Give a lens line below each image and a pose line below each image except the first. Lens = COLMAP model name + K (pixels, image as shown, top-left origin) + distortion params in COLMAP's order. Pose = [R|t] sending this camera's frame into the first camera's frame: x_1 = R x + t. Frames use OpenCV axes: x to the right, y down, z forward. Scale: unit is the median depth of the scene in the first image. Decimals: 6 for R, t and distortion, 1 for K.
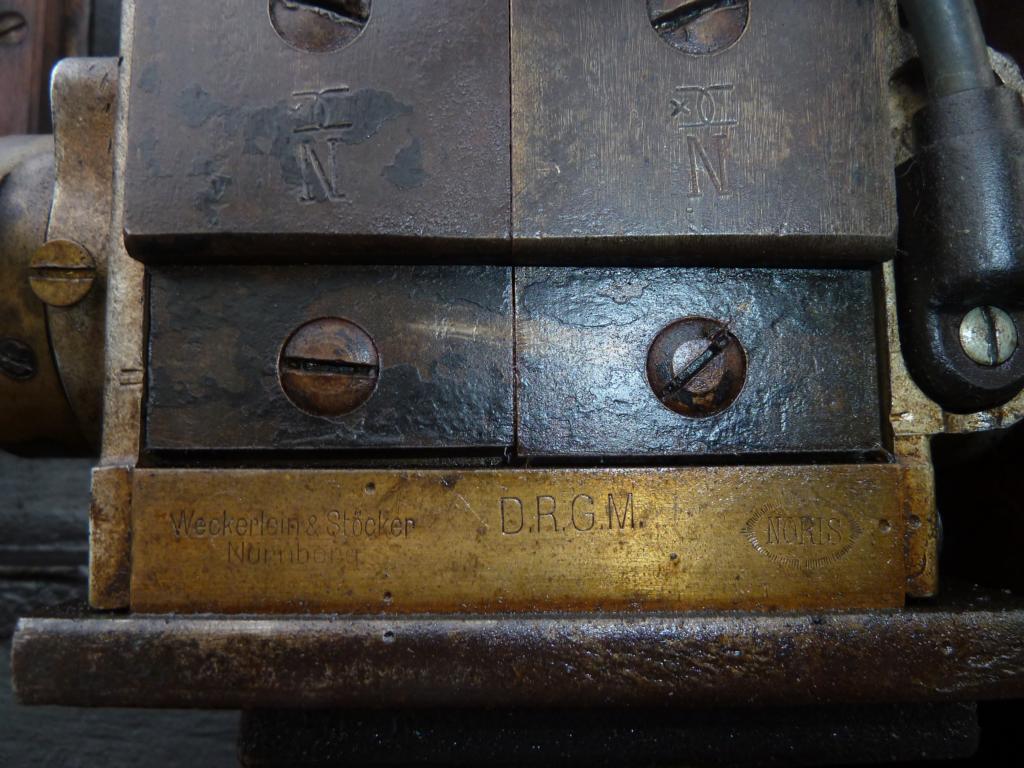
lens RADIAL K [[759.1, 0, 511.3], [0, 759.1, 383.1], [0, 0, 1]] dist [-0.038927, 0.009579]
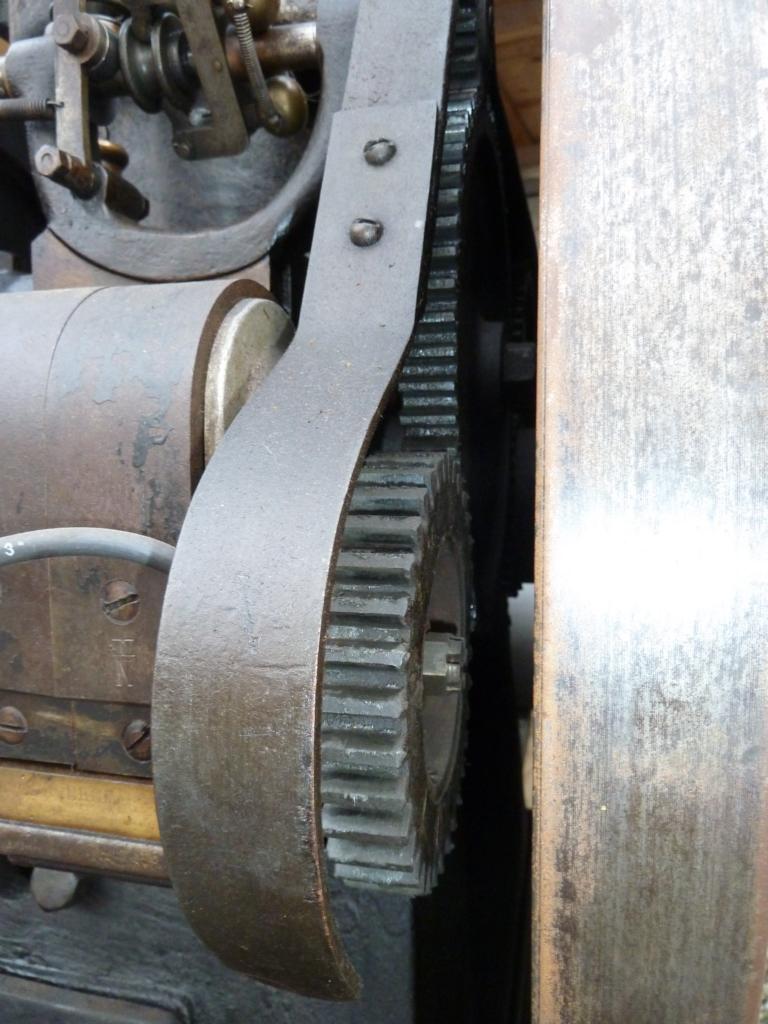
lens RADIAL K [[759.1, 0, 384.0], [0, 759.1, 512.8], [0, 0, 1]] dist [-0.038927, 0.009579]
pose [[0.965999, 0.020041, -0.257767, 1.665945], [0.019095, 0.988739, 0.148430, -1.123883], [0.257839, -0.148305, 0.954738, -1.004337]]
